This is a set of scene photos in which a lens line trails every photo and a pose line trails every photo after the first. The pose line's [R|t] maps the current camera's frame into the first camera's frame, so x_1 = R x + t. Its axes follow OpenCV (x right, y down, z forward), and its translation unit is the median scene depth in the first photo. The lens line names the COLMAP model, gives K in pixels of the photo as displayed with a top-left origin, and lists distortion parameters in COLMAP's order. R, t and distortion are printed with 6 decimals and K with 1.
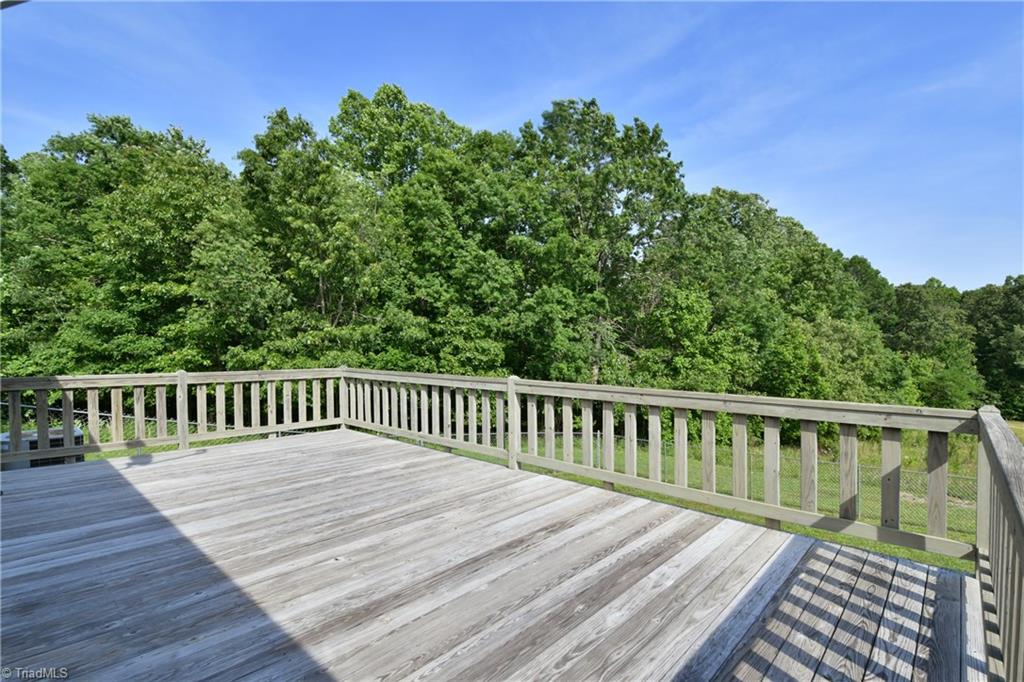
lens RADIAL K [[494.6, 0, 524.6], [0, 494.6, 339.0], [0, 0, 1]] dist [-0.006410, -0.004061]
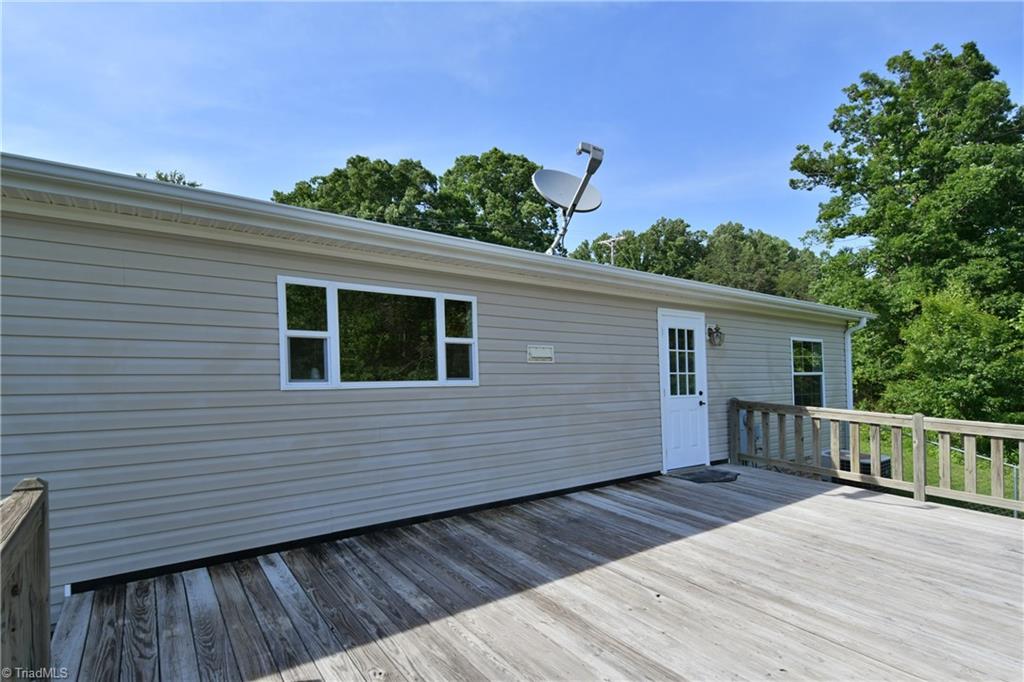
lens RADIAL K [[494.6, 0, 510.5], [0, 494.6, 338.5], [0, 0, 1]] dist [-0.006410, -0.004061]
pose [[-0.208851, -0.053828, -0.976465, 0.712577], [-0.012371, 0.998550, -0.052400, -0.034344], [0.977869, 0.001136, -0.209214, 0.893195]]
